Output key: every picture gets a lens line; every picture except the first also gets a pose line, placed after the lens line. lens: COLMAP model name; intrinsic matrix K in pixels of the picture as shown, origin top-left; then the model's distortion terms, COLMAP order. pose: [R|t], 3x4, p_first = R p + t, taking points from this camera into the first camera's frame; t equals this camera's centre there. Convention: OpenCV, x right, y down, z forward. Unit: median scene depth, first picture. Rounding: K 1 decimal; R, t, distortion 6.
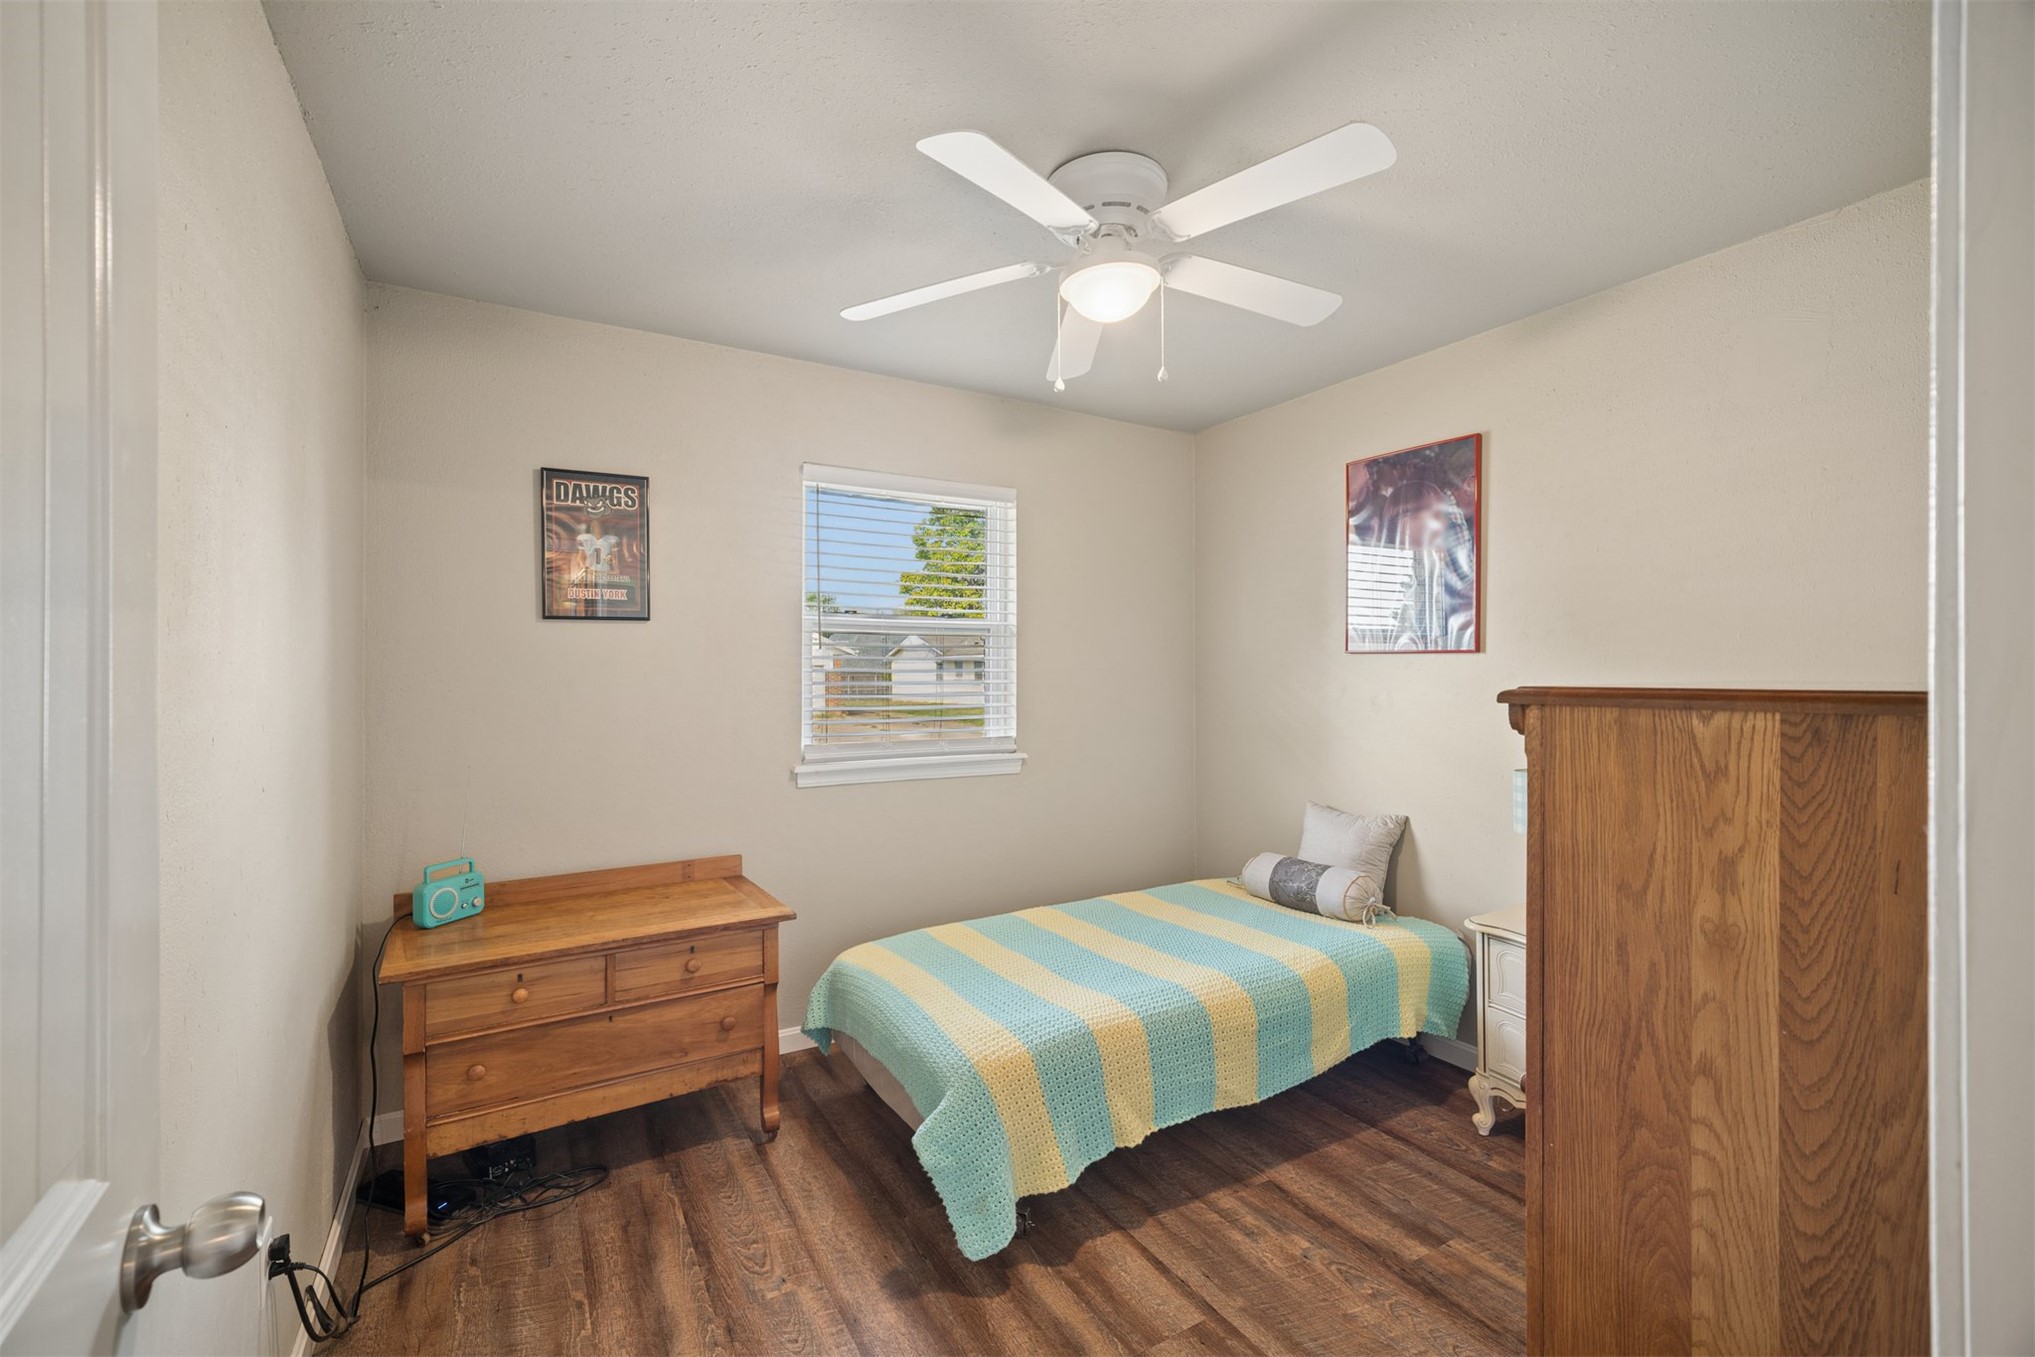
lens RADIAL K [[853.0, 0, 1006.8], [0, 853.0, 672.4], [0, 0, 1]] dist [-0.014464, 0.004100]
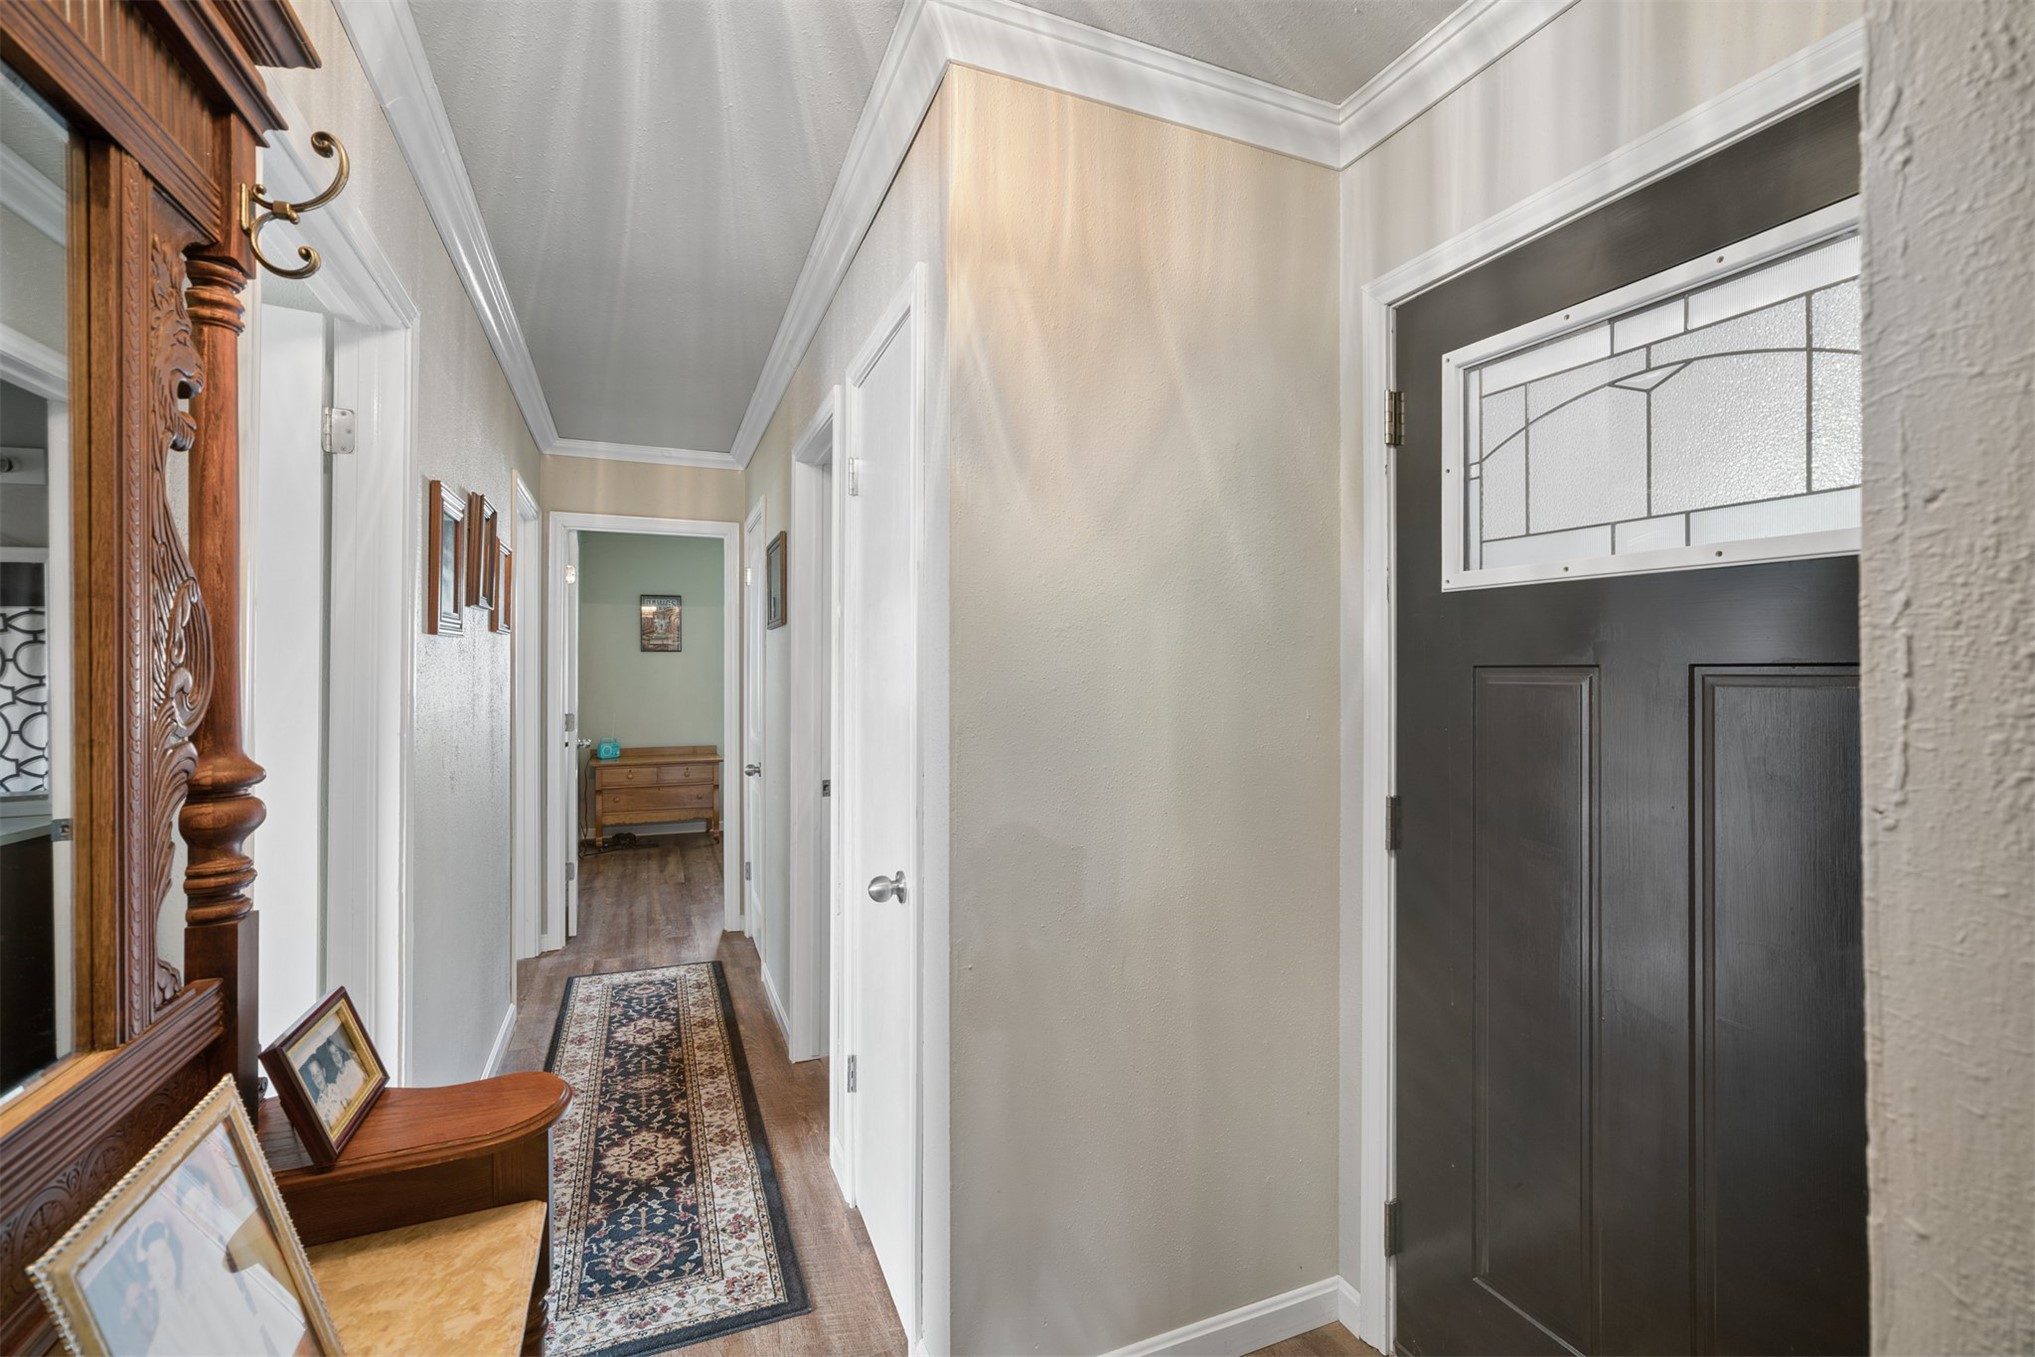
lens RADIAL K [[853.0, 0, 1004.5], [0, 853.0, 673.5], [0, 0, 1]] dist [-0.014464, 0.004100]
pose [[0.990267, -0.005071, -0.139088, 1.108679], [0.004499, 0.999980, -0.004425, 0.022318], [0.139108, 0.003756, 0.990270, -1.724739]]
